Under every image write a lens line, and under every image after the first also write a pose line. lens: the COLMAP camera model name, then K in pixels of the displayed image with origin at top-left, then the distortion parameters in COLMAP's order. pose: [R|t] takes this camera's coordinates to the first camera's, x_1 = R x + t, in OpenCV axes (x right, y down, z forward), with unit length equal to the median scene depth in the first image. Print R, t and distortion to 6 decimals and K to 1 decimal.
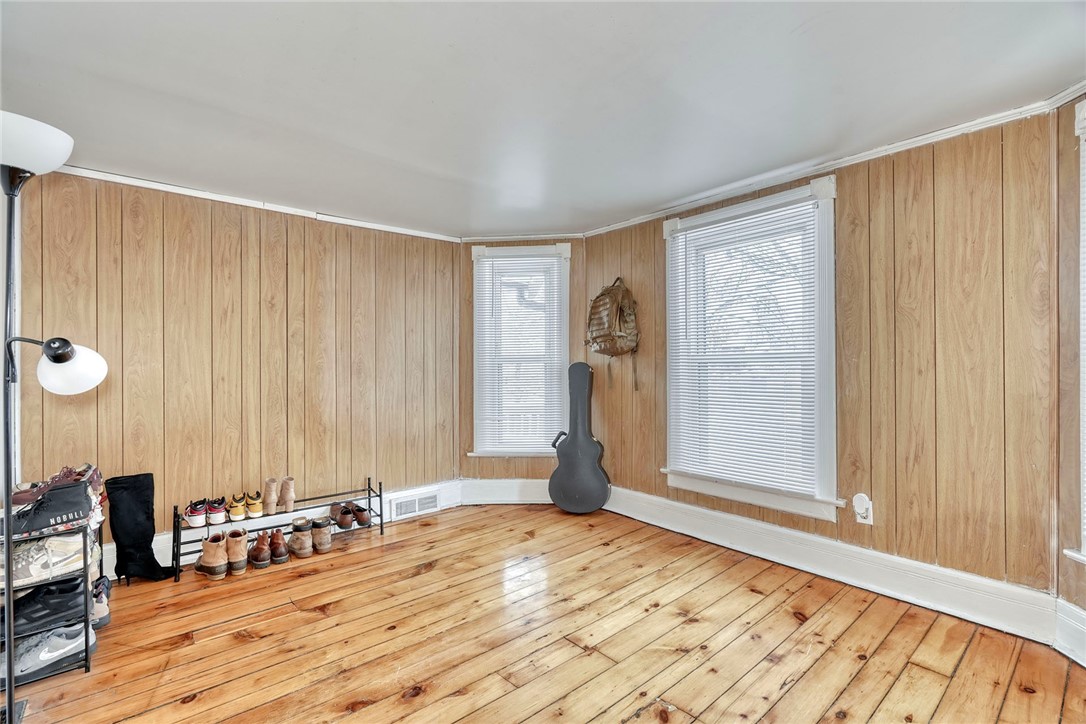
lens RADIAL K [[494.4, 0, 540.3], [0, 494.4, 362.2], [0, 0, 1]] dist [-0.005125, 0.000351]
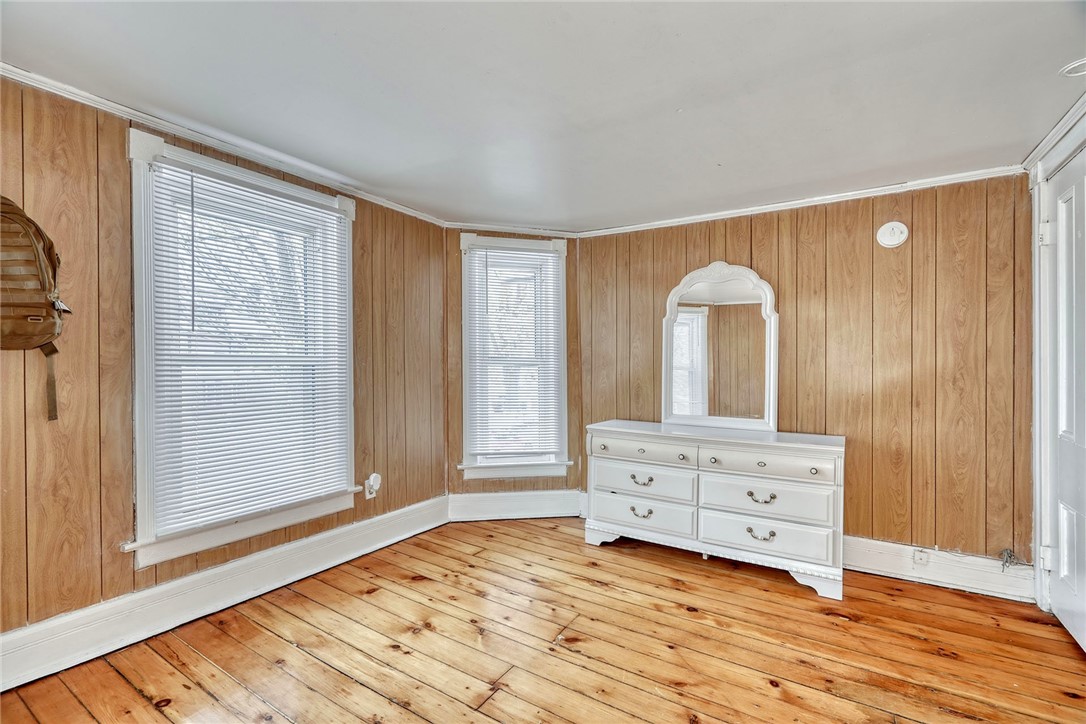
lens RADIAL K [[494.4, 0, 540.3], [0, 494.4, 362.2], [0, 0, 1]] dist [-0.005125, 0.000351]
pose [[-0.305387, 0.004338, 0.952218, -0.648529], [-0.008917, 0.999933, -0.007416, -0.004809], [-0.952186, -0.010755, -0.305328, 0.991499]]
